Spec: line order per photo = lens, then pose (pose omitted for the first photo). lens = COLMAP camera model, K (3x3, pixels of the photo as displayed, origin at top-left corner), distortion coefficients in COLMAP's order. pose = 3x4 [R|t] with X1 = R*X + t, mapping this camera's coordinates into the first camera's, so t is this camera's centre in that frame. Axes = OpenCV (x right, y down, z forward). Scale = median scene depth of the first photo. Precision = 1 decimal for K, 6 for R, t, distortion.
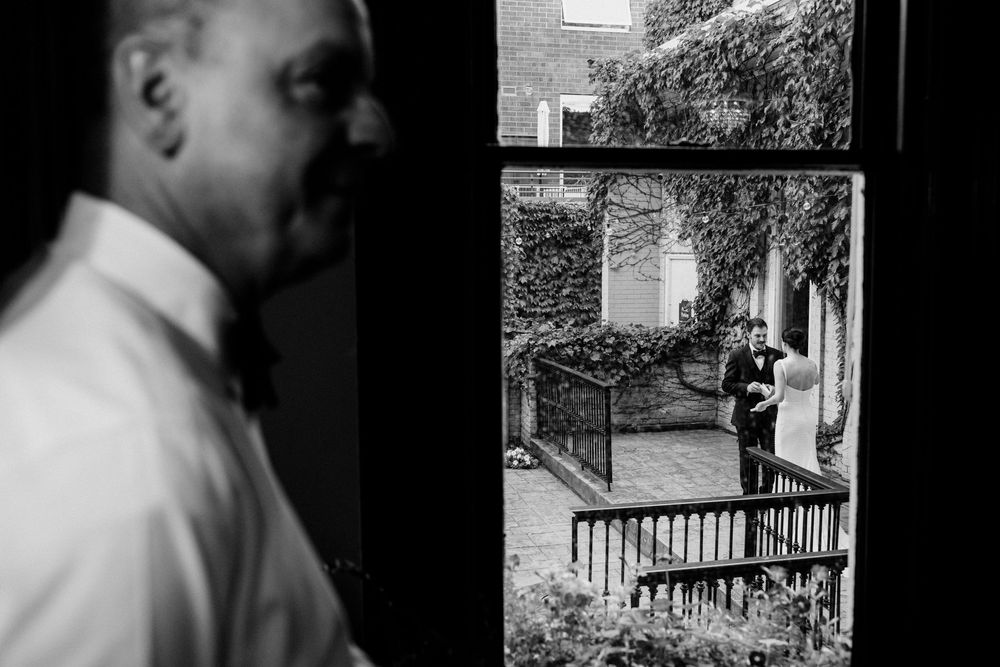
lens RADIAL K [[980.7, 0, 500.0], [0, 980.7, 333.5], [0, 0, 1]] dist [-0.022841, 0.013074]
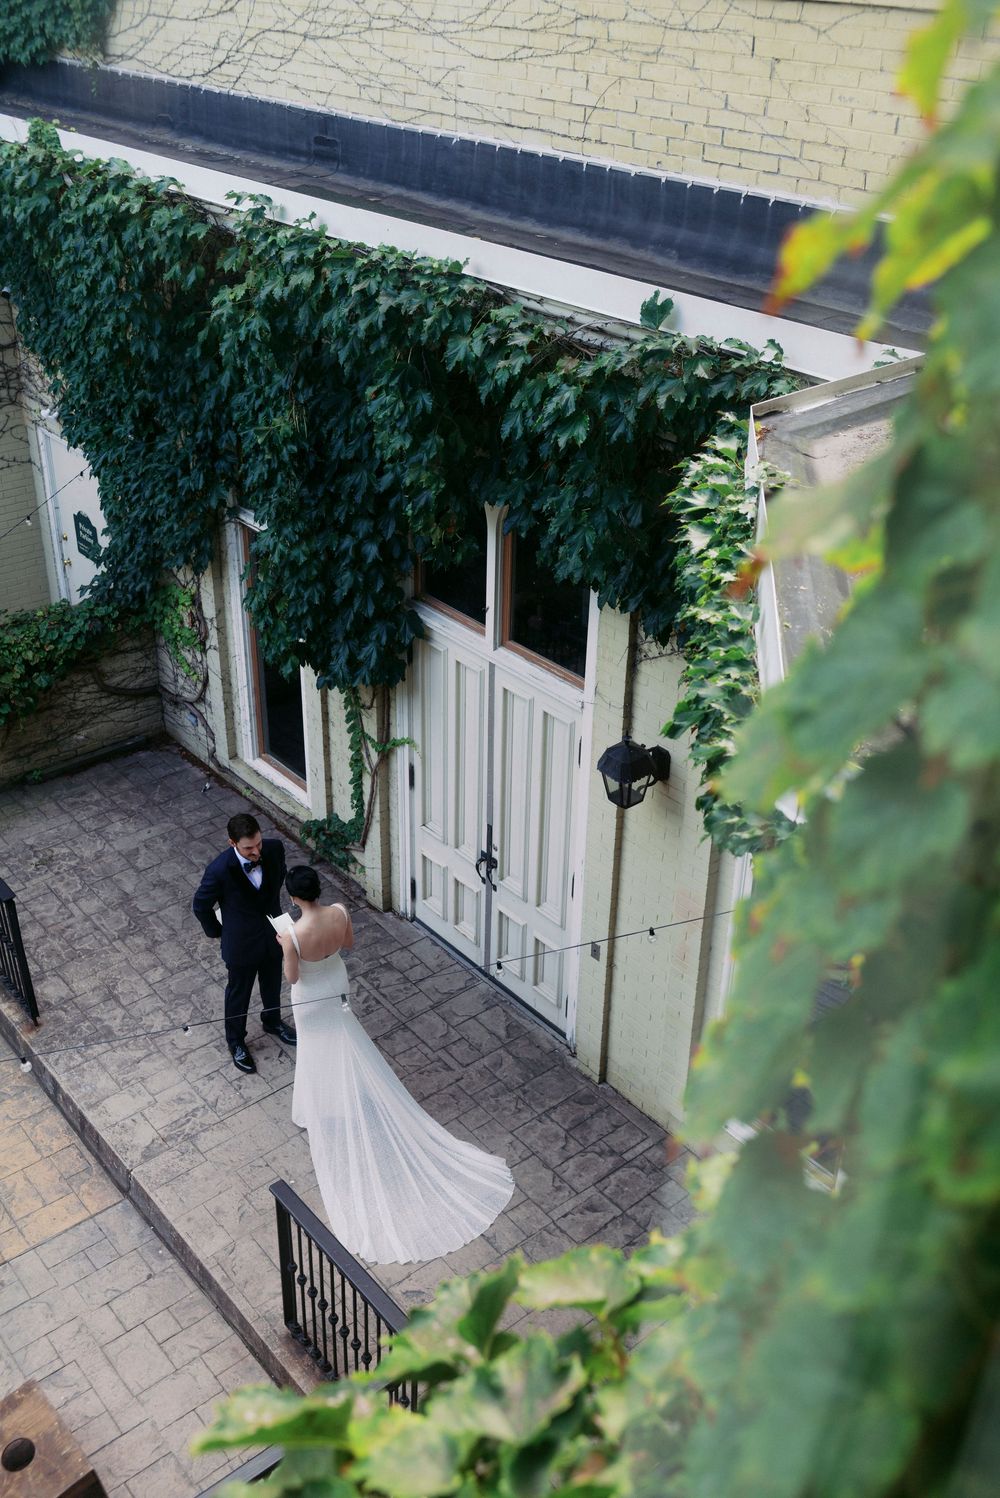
lens RADIAL K [[1484.7, 0, 494.9], [0, 1484.7, 746.9], [0, 0, 1]] dist [-0.009227, -0.000312]
pose [[0.892289, -0.213279, 0.397911, 0.023993], [0.022450, 0.901247, 0.432724, -0.326806], [-0.450907, -0.377182, 0.808960, 0.107369]]
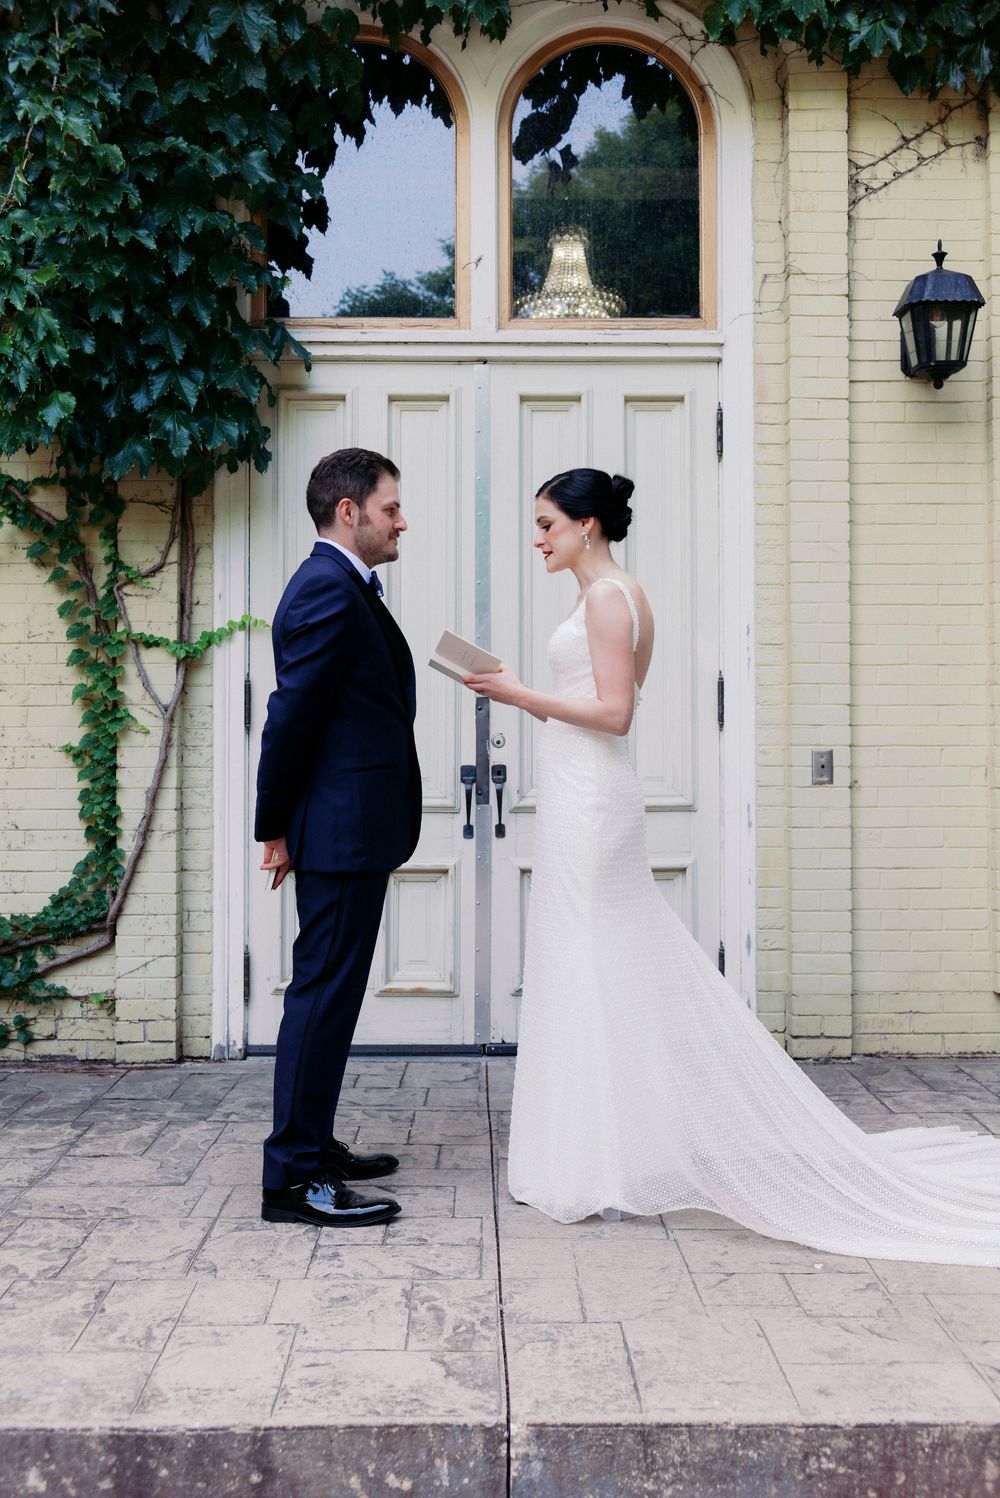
lens RADIAL K [[1484.7, 0, 494.9], [0, 1484.7, 746.9], [0, 0, 1]] dist [-0.009227, -0.000312]
pose [[0.200883, 0.012366, 0.979537, -0.085418], [0.085717, 0.995863, -0.030151, 0.054375], [-0.975858, 0.090020, 0.198992, 0.611181]]
